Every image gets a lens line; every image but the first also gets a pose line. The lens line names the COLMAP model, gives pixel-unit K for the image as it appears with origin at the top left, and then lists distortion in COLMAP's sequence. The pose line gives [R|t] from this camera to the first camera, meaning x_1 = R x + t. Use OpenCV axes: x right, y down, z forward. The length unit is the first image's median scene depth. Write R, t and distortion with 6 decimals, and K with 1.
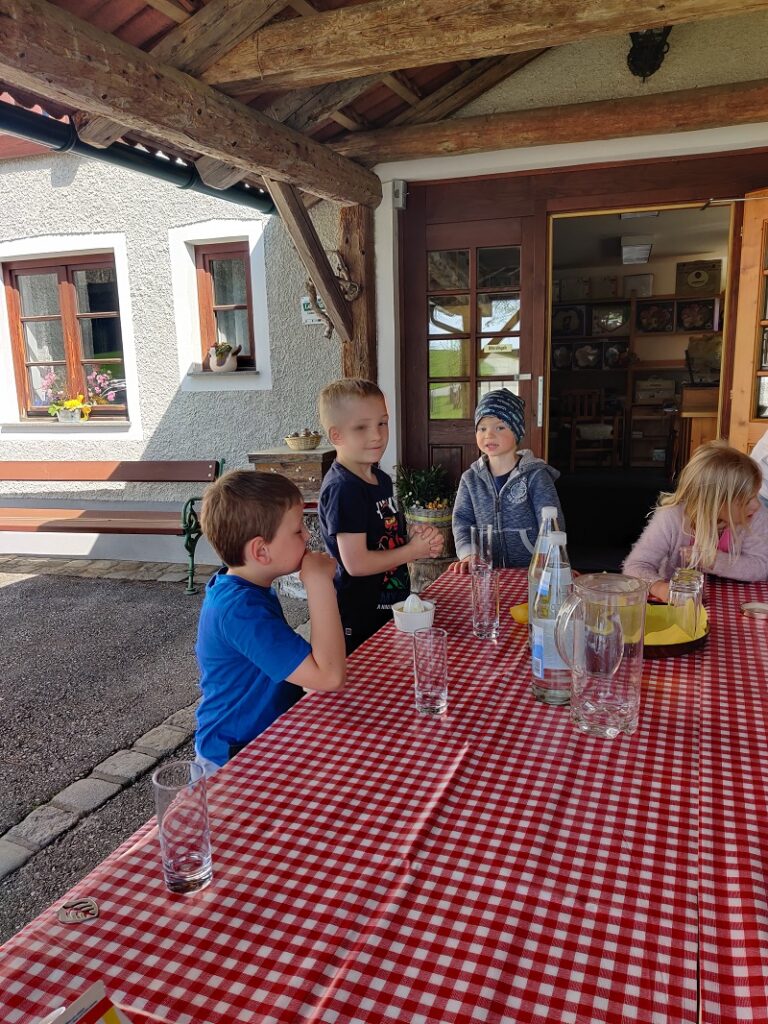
lens RADIAL K [[774.8, 0, 383.7], [0, 774.8, 543.1], [0, 0, 1]] dist [0.039043, -0.063836]
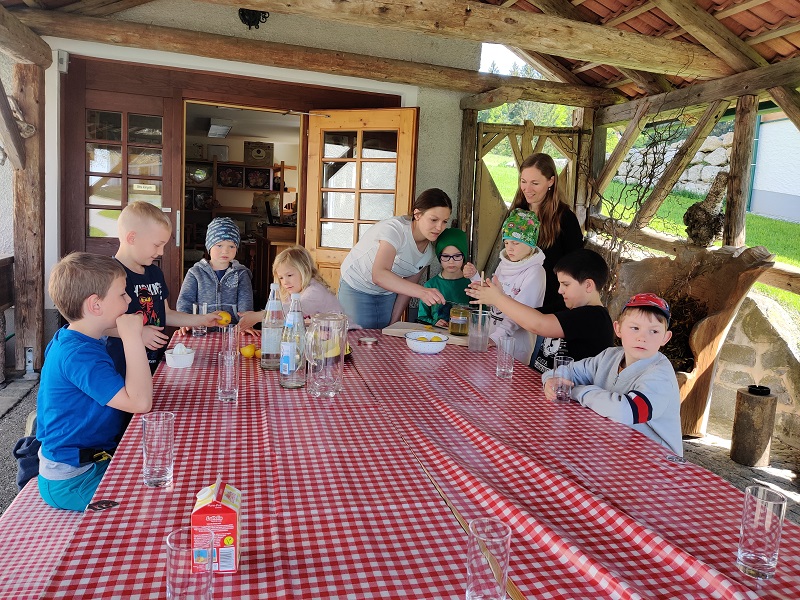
lens RADIAL K [[605.3, 0, 400.0], [0, 605.3, 300.0], [0, 0, 1]] dist [0.039043, -0.063836]
pose [[0.799707, -0.010415, 0.600300, -0.143813], [0.056693, 0.996692, -0.058233, 0.032518], [-0.597708, 0.080602, 0.797652, -0.097475]]
